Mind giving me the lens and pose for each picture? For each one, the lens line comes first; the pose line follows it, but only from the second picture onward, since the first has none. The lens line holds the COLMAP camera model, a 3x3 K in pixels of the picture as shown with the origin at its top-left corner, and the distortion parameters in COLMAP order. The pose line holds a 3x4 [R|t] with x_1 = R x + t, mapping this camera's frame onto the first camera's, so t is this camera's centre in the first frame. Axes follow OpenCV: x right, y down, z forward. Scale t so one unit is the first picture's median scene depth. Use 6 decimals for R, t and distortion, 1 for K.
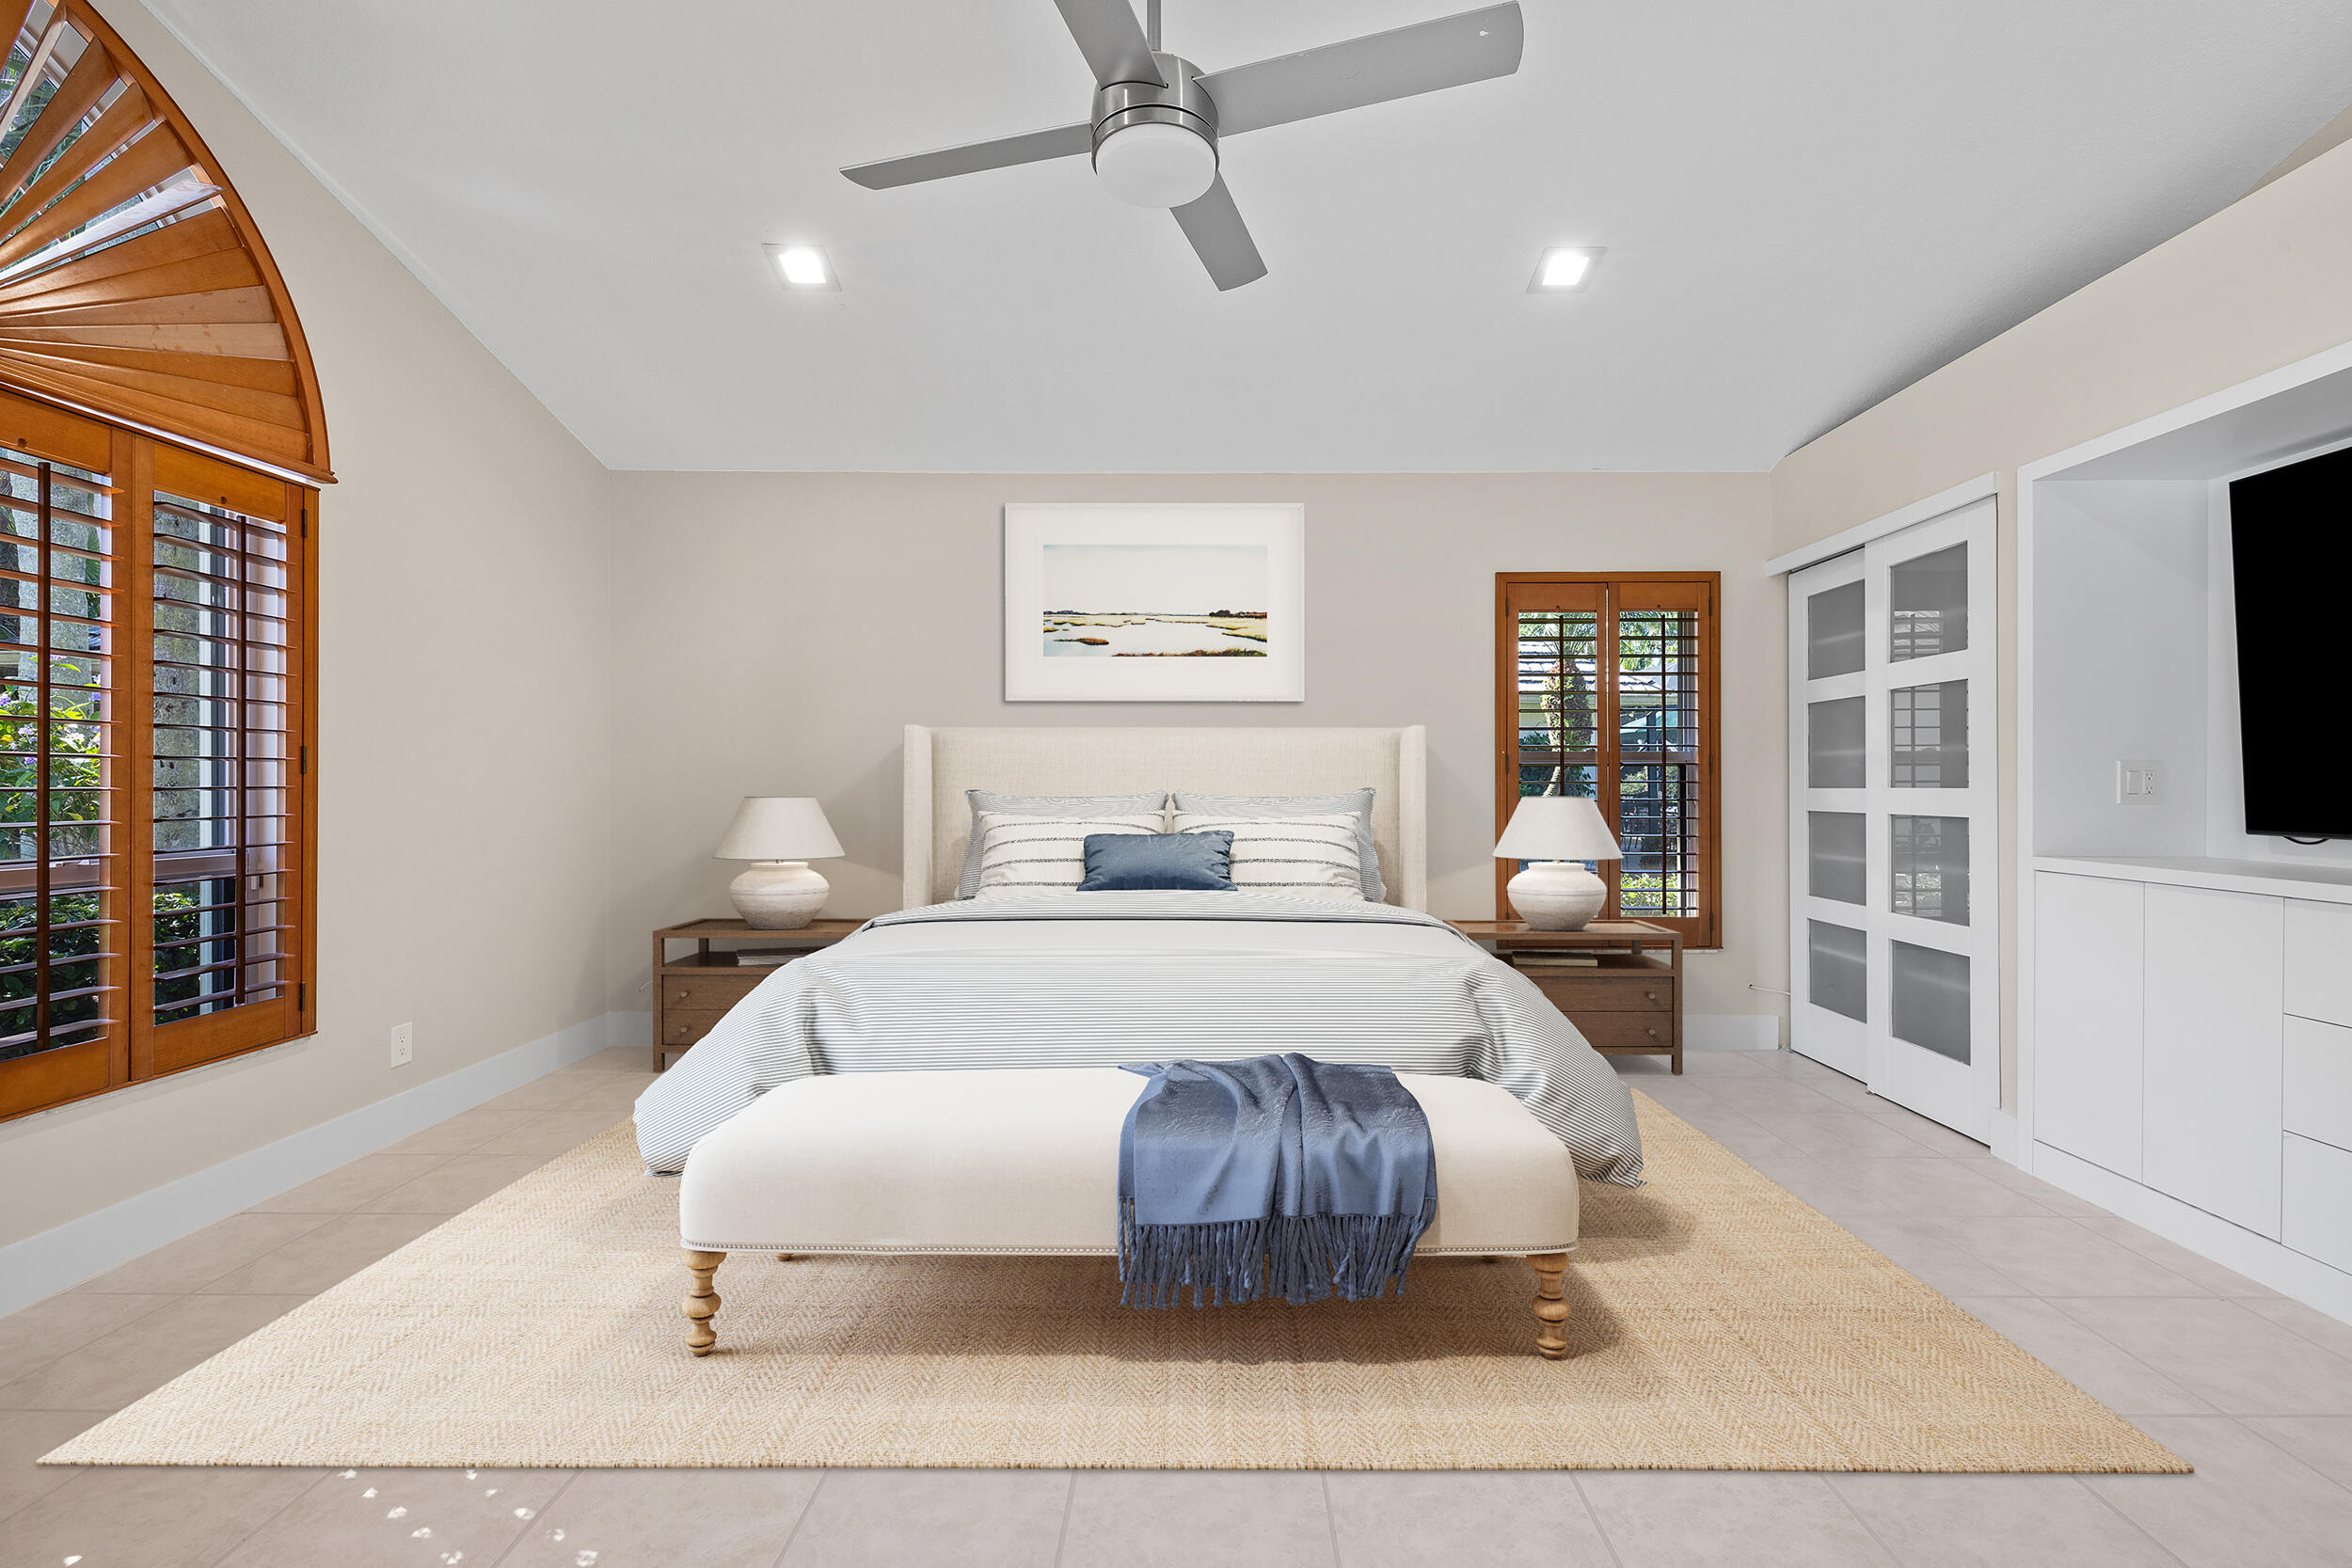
lens RADIAL K [[1005.1, 0, 1176.5], [0, 1005.1, 798.6], [0, 0, 1]] dist [-0.002778, -0.000633]
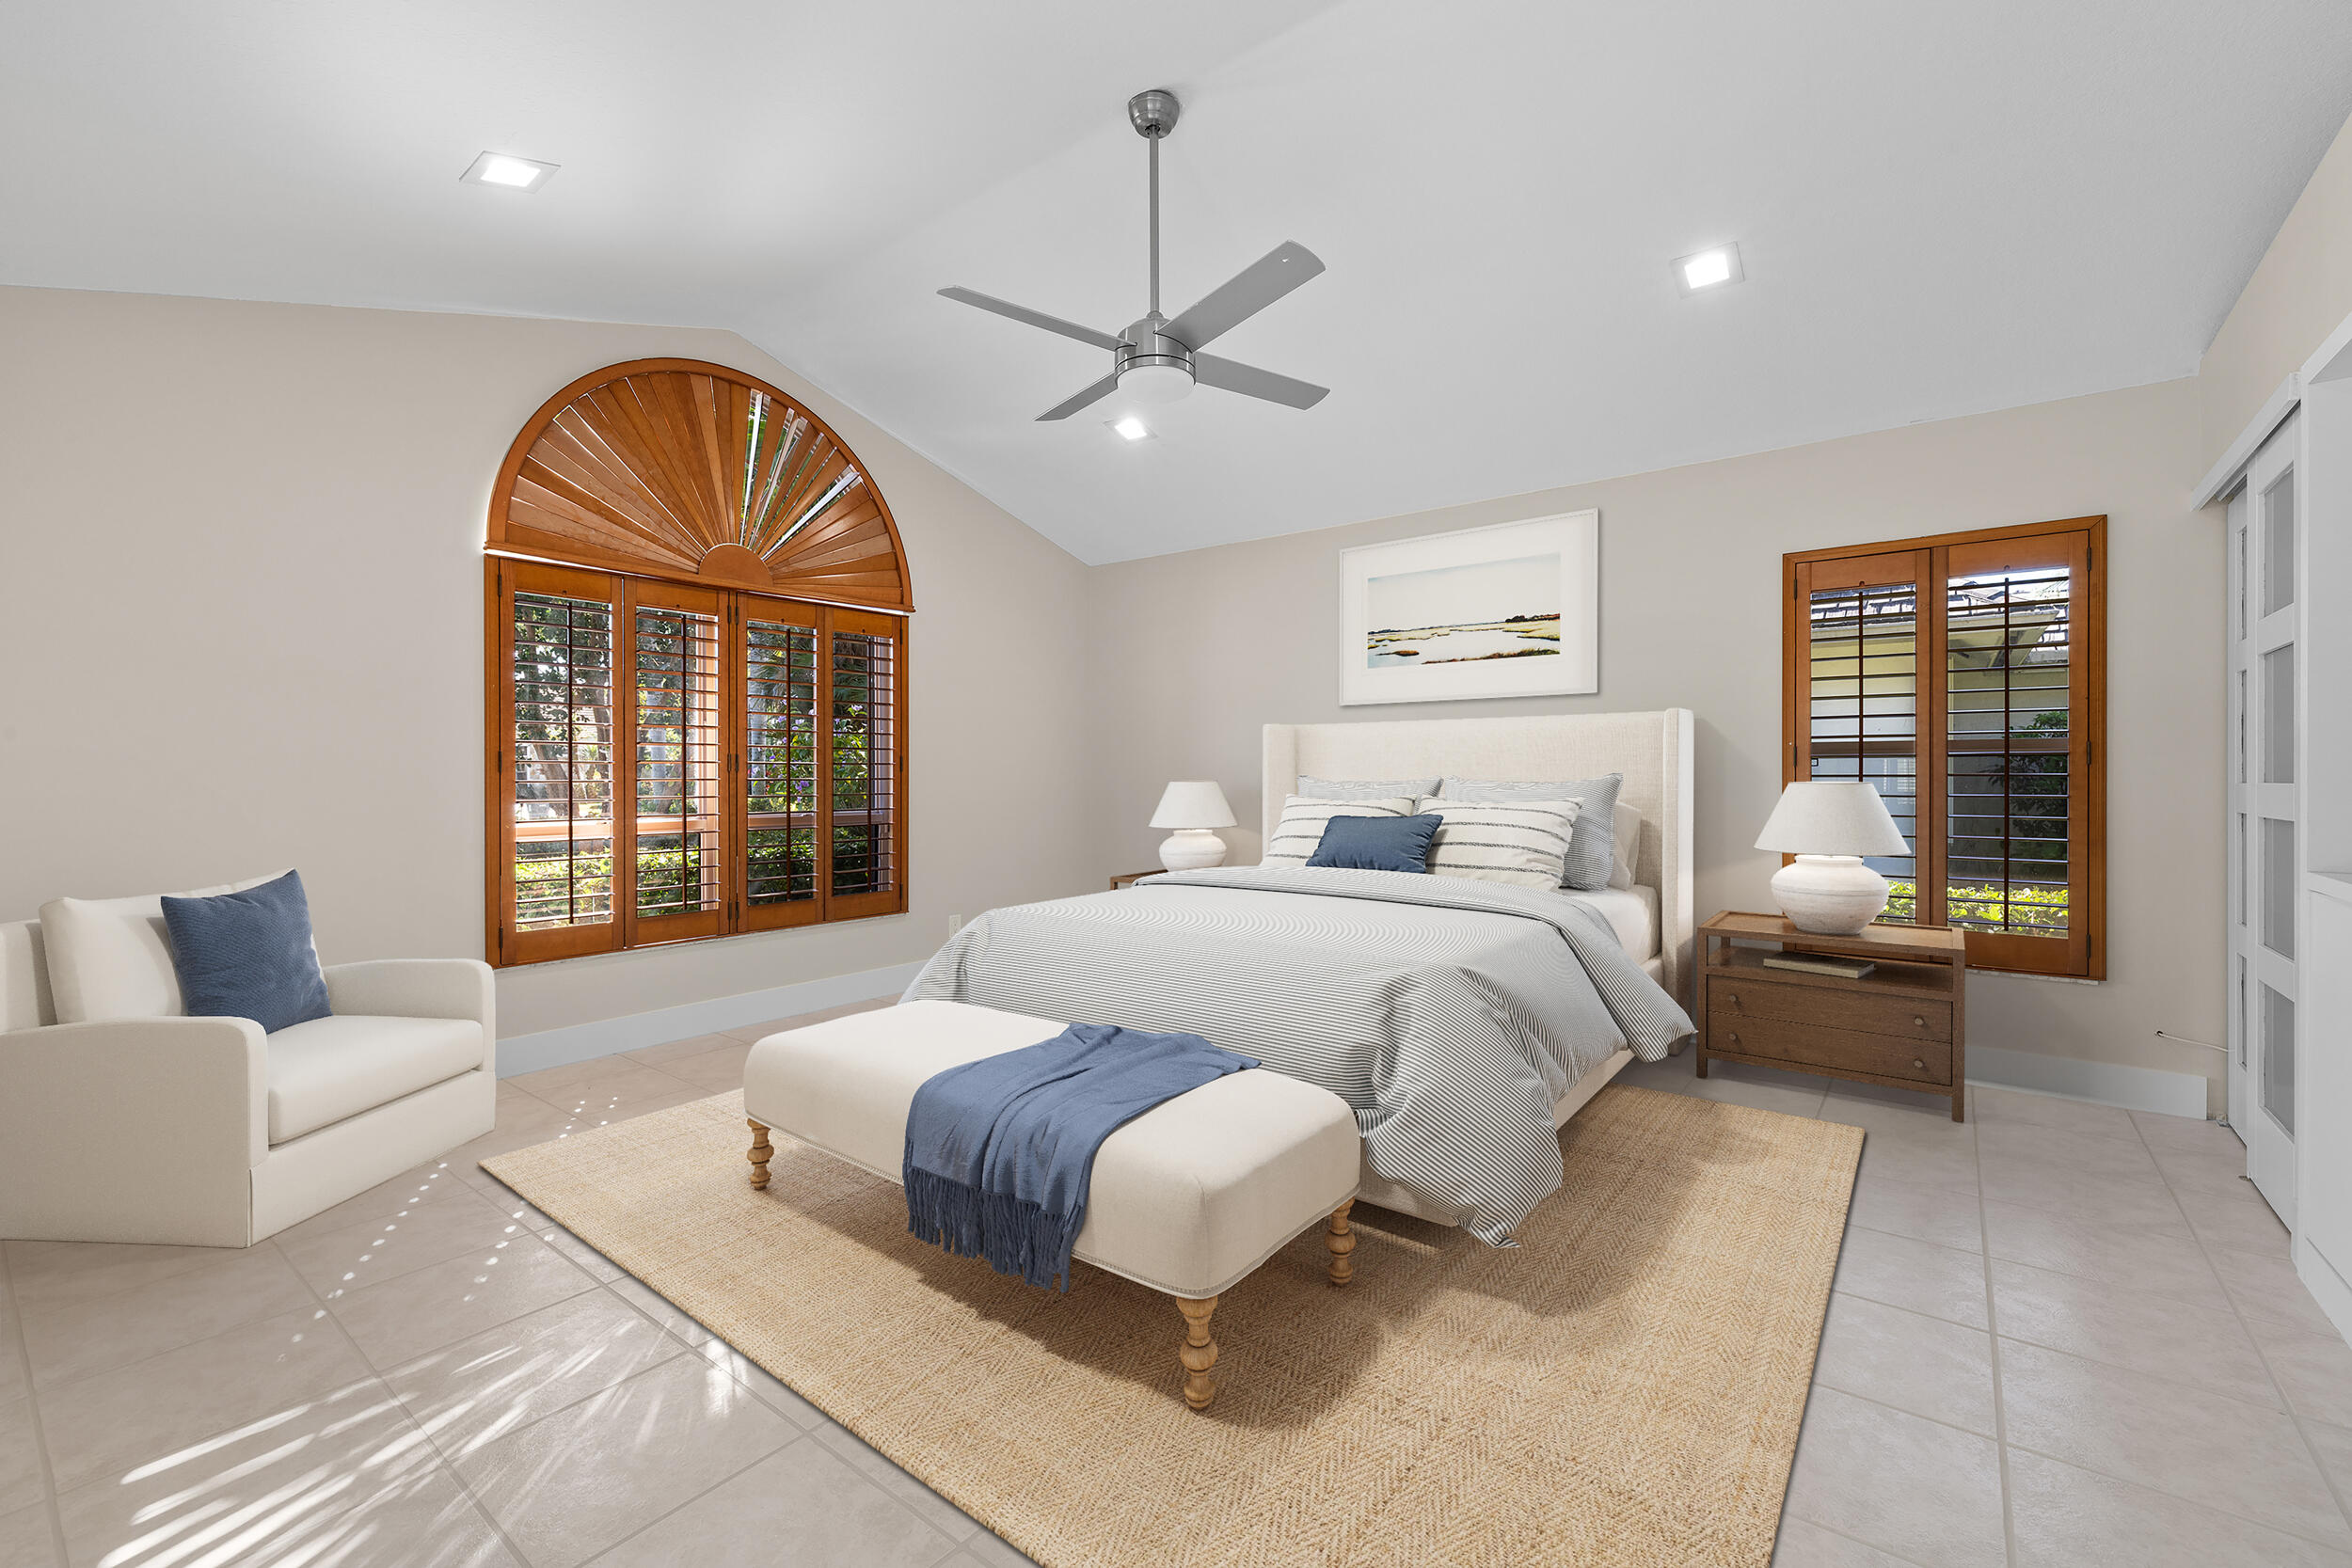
lens RADIAL K [[1006.1, 0, 1183.6], [0, 1006.1, 780.4], [0, 0, 1]] dist [0.001801, 0.000176]
pose [[0.781221, 0.004134, -0.624241, 0.473063], [-0.005254, 0.999986, 0.000046, -0.006411], [0.624232, 0.003244, 0.781232, -0.088033]]
